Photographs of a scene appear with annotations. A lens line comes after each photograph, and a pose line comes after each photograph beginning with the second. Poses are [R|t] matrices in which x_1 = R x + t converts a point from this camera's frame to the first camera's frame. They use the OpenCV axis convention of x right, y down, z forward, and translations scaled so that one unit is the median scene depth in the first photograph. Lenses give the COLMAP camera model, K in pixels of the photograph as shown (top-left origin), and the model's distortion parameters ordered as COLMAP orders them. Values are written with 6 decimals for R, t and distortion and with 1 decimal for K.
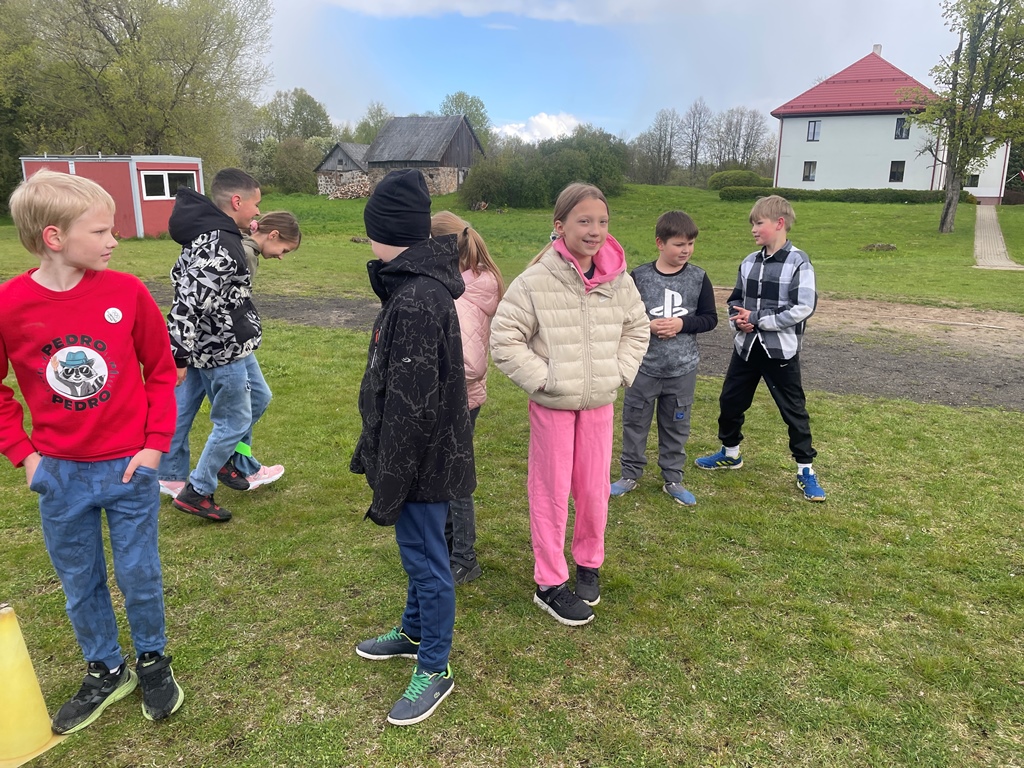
lens RADIAL K [[767.9, 0, 518.0], [0, 767.9, 374.9], [0, 0, 1]] dist [0.093648, -0.114952]
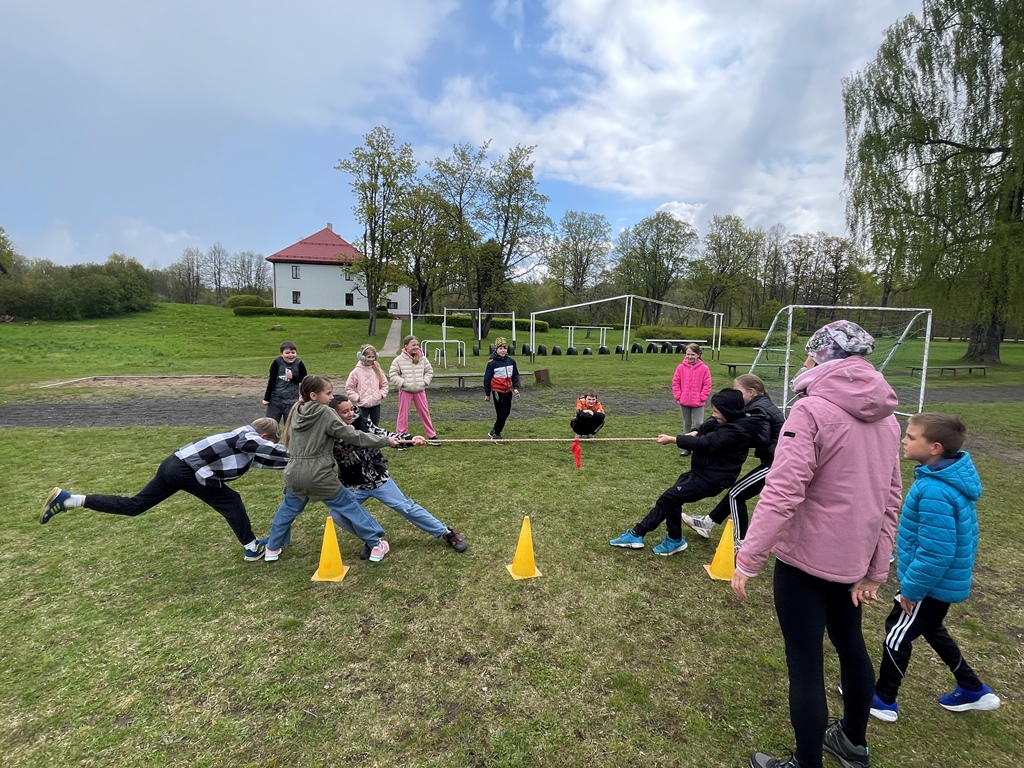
lens RADIAL K [[528.5, 0, 506.4], [0, 528.5, 380.3], [0, 0, 1]] dist [-0.000337, -0.000844]
pose [[0.763956, -0.074272, 0.640980, 0.009278], [0.135637, 0.989644, -0.046988, 0.006045], [-0.630852, 0.122837, 0.766118, -0.042949]]
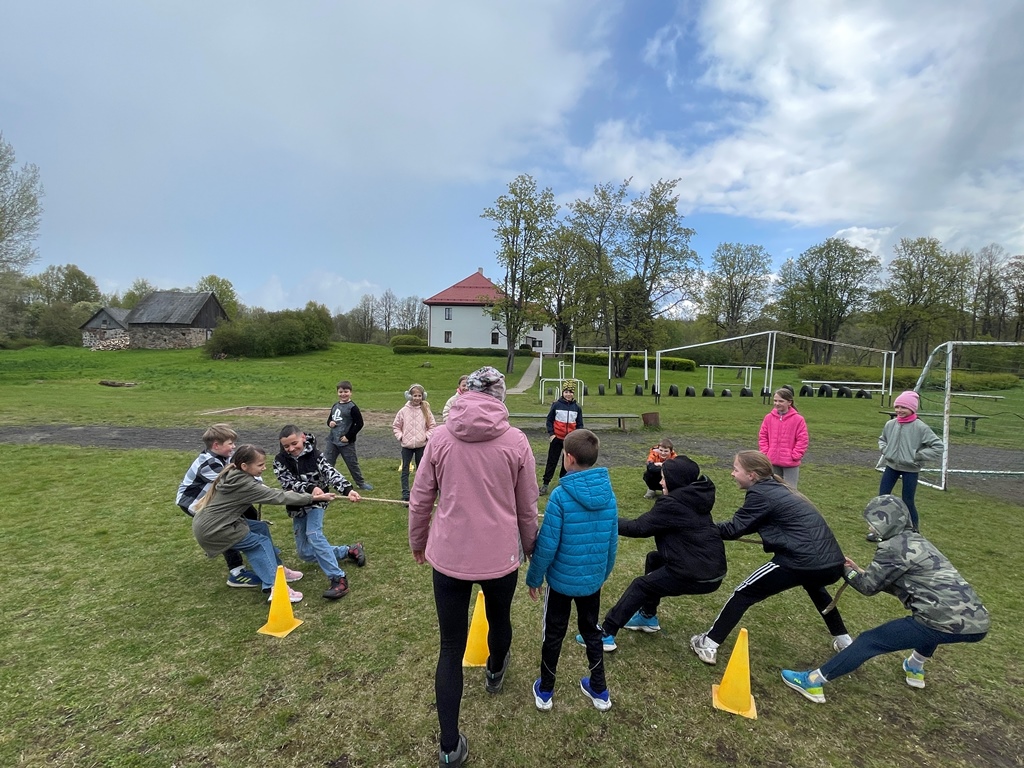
lens RADIAL K [[528.5, 0, 506.7], [0, 528.5, 378.3], [0, 0, 1]] dist [-0.001803, 0.000582]
pose [[0.912562, -0.014880, 0.408668, 0.027532], [0.084110, 0.984801, -0.151962, 0.006599], [-0.400196, 0.173047, 0.899943, -0.046352]]
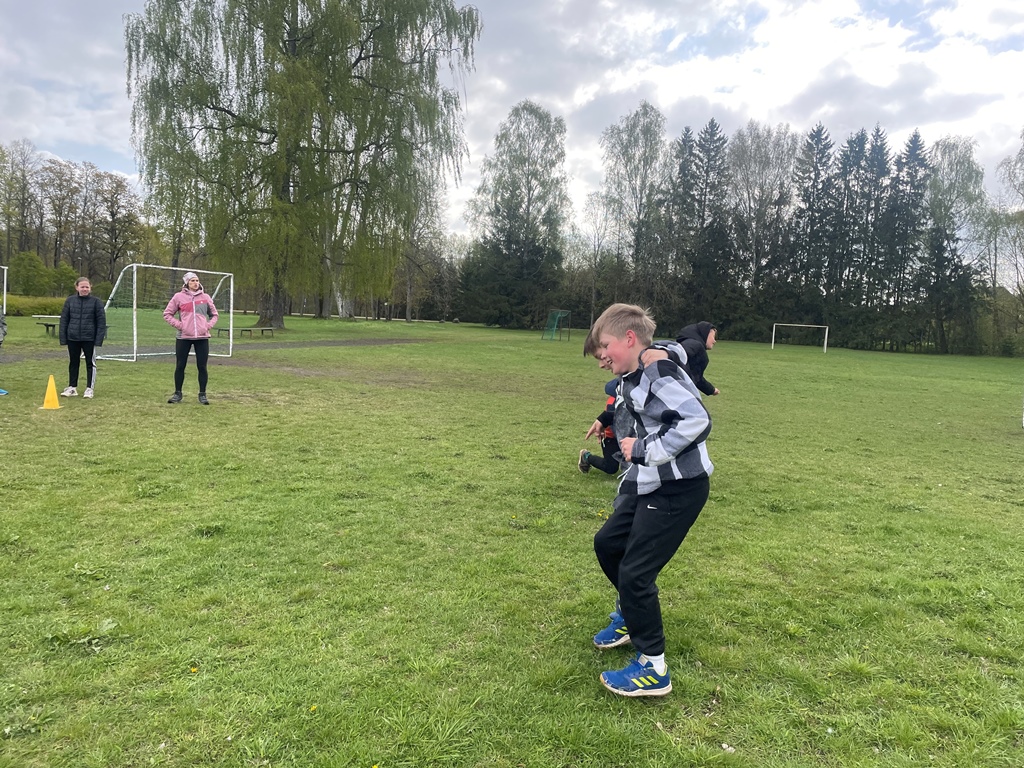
lens RADIAL K [[768.9, 0, 524.7], [0, 768.9, 382.5], [0, 0, 1]] dist [0.091235, -0.112425]
pose [[-0.171216, -0.107532, 0.979348, -0.104124], [0.164845, 0.976887, 0.136081, 0.013140], [-0.971345, 0.184739, -0.149532, -0.060997]]
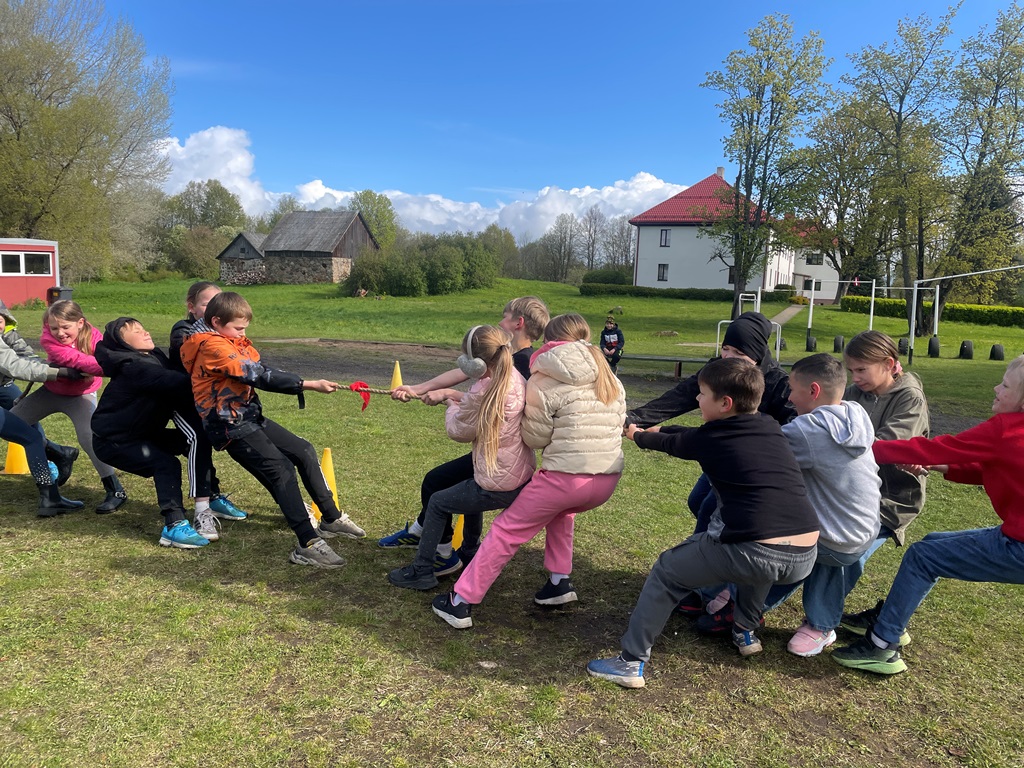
lens RADIAL K [[768.9, 0, 524.7], [0, 768.9, 382.5], [0, 0, 1]] dist [0.091235, -0.112425]
pose [[0.994692, 0.013510, 0.102009, 0.062535], [-0.002354, 0.994072, -0.108700, 0.019818], [-0.102873, 0.107883, 0.988827, -0.071772]]
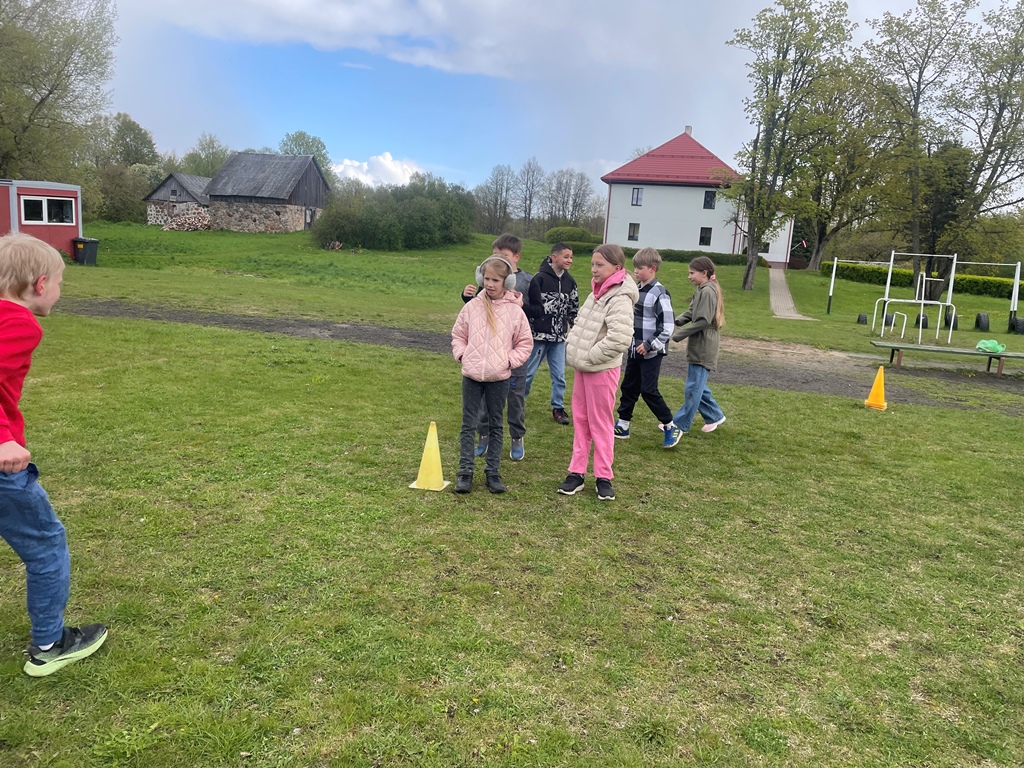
lens RADIAL K [[767.9, 0, 518.0], [0, 767.9, 374.9], [0, 0, 1]] dist [0.093648, -0.114952]
pose [[0.976139, 0.015427, 0.216598, -0.026877], [-0.003103, 0.998362, -0.057125, 0.008650], [-0.217125, 0.055090, 0.974588, -0.037159]]
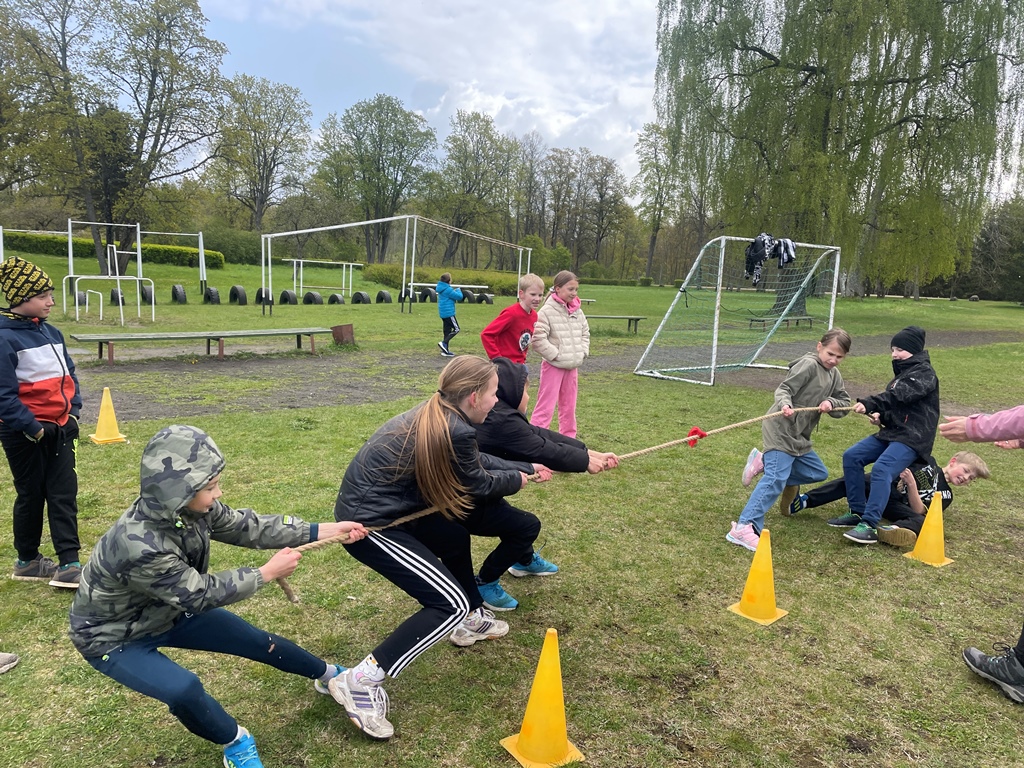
lens RADIAL K [[768.9, 0, 524.7], [0, 768.9, 382.5], [0, 0, 1]] dist [0.091235, -0.112425]
pose [[0.380168, -0.133074, 0.915294, -0.008561], [0.163830, 0.983636, 0.074964, 0.001329], [-0.910292, 0.121454, 0.395749, -0.010131]]
